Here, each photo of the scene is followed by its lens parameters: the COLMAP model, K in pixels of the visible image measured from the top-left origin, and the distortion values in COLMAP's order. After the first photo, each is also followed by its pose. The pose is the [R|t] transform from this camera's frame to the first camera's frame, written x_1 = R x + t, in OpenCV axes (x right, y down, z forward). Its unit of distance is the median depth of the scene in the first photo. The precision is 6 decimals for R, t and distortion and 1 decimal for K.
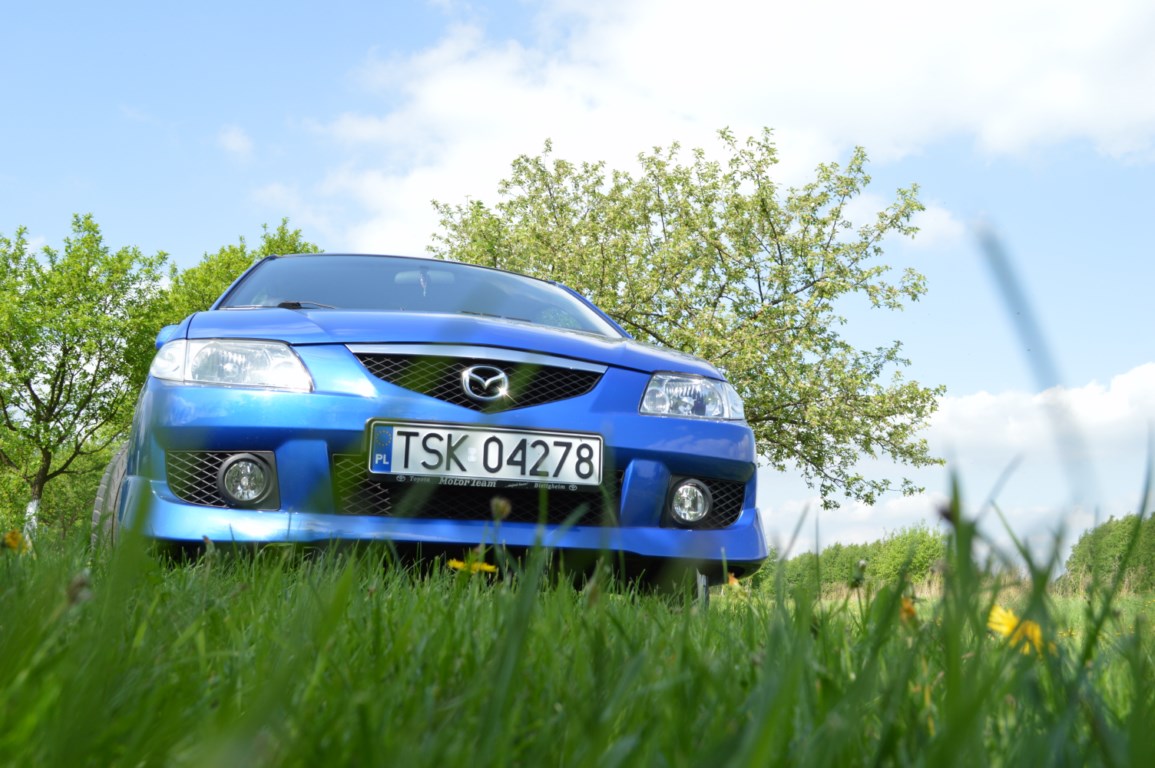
lens RADIAL K [[1077.3, 0, 572.9], [0, 1077.3, 390.3], [0, 0, 1]] dist [-0.092235, 0.084136]
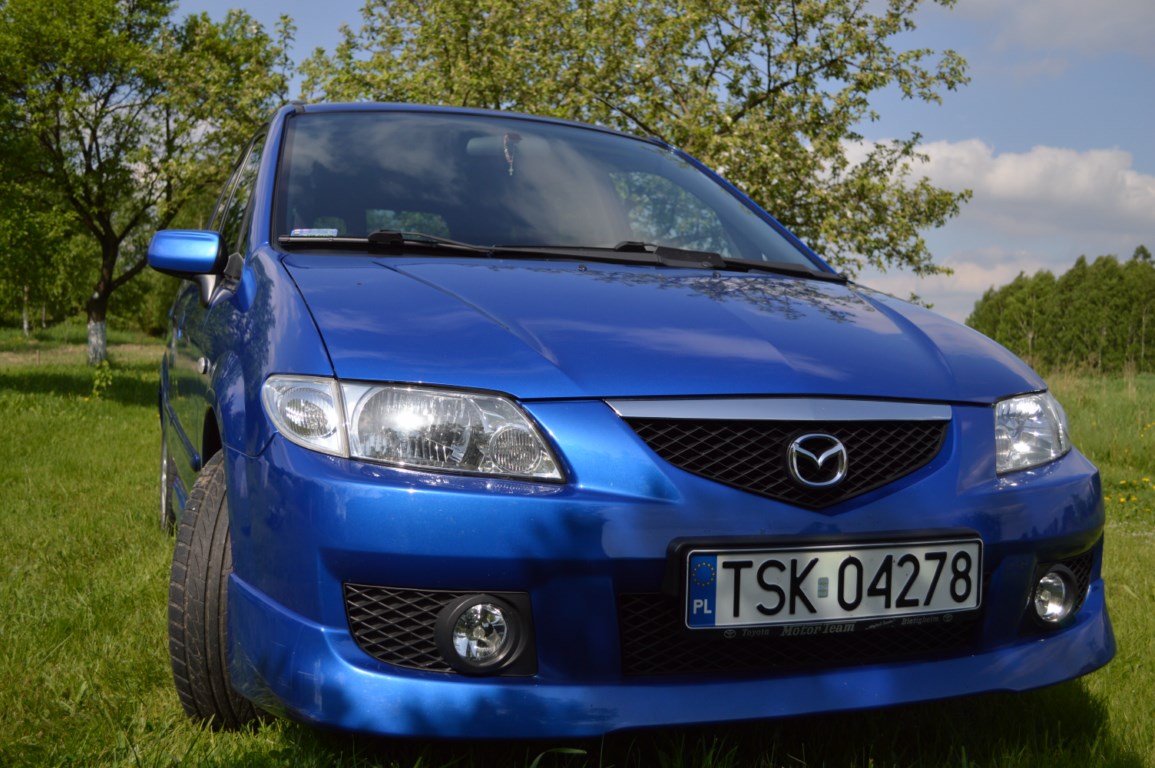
lens RADIAL K [[1199.2, 0, 568.4], [0, 1199.2, 386.1], [0, 0, 1]] dist [-0.062016, -0.008147]
pose [[0.993652, -0.002879, 0.112465, -0.277190], [-0.022010, 0.975379, 0.219433, -0.183672], [-0.110327, -0.220516, 0.969124, 0.268671]]
